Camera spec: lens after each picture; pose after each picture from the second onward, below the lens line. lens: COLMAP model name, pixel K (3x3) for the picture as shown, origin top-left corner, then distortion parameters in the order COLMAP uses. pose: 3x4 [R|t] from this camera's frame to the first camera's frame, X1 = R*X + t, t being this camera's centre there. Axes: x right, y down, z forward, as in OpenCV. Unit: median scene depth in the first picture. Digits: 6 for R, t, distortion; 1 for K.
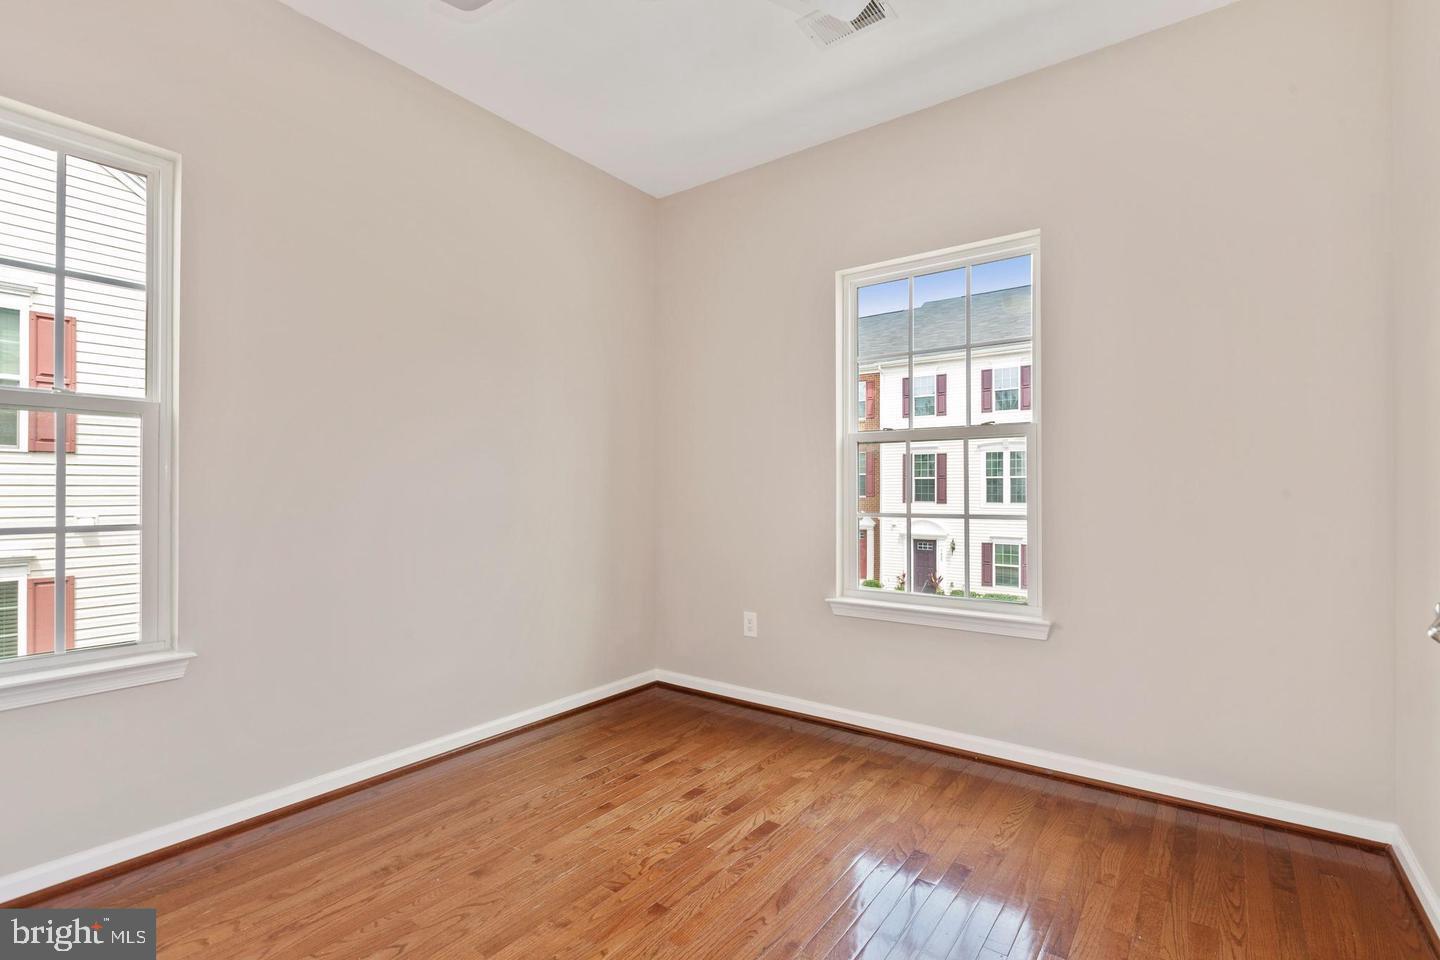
lens RADIAL K [[674.5, 0, 720.0], [0, 674.5, 480.0], [0, 0, 1]] dist [-0.002014, -0.000285]
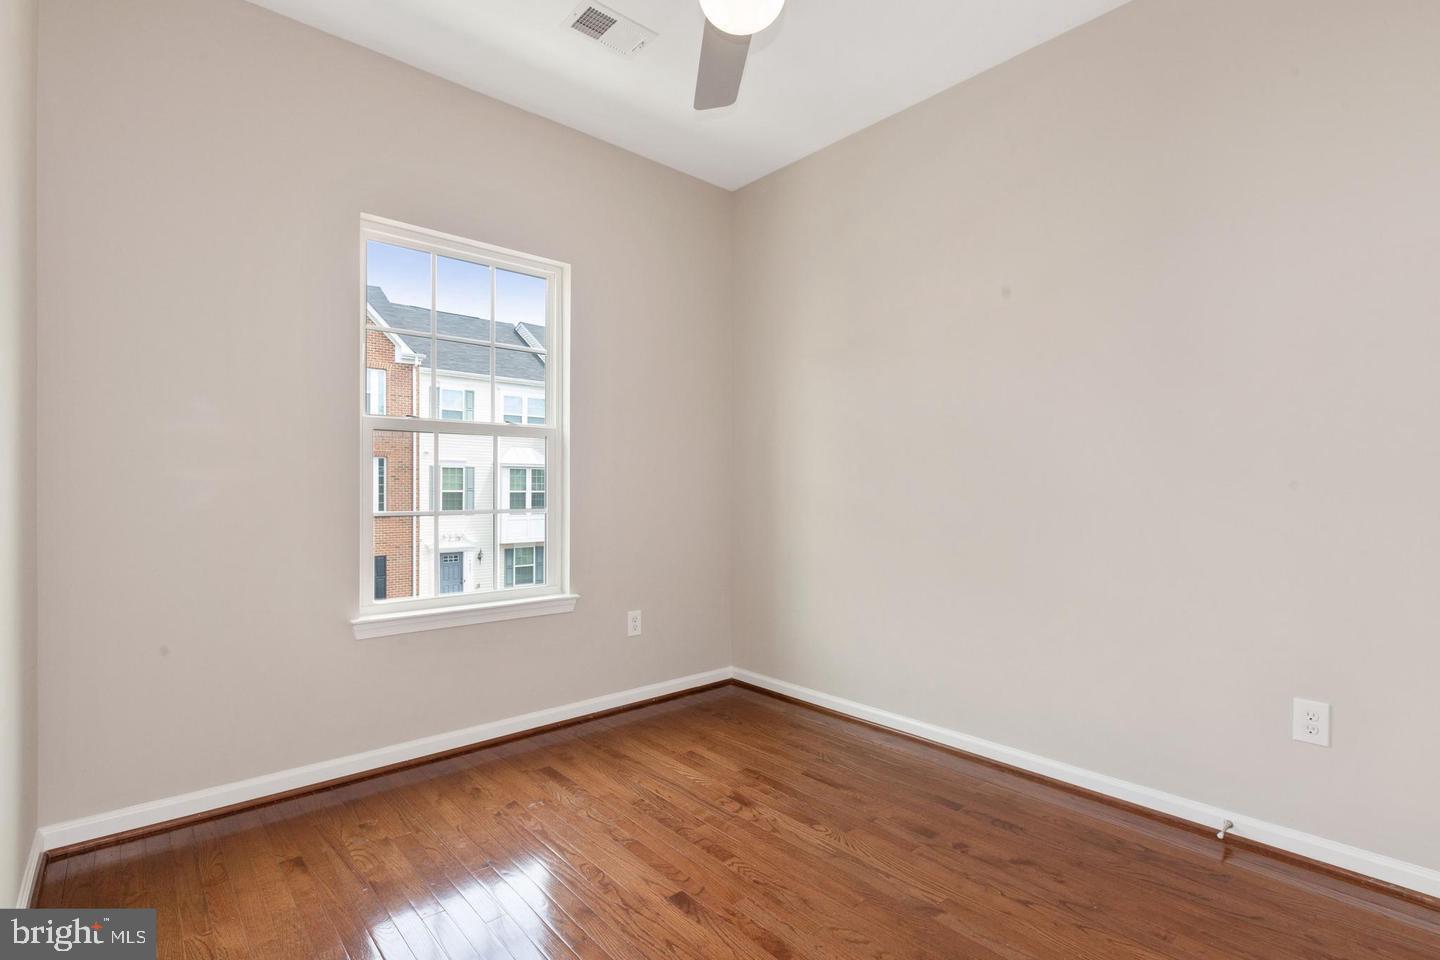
lens RADIAL K [[674.8, 0, 722.7], [0, 674.8, 494.6], [0, 0, 1]] dist [-0.001854, -0.000261]
pose [[0.194025, 0.000809, 0.980996, -0.615087], [-0.010805, 0.999941, 0.001312, -0.003210], [-0.980937, -0.010855, 0.194022, 0.415815]]
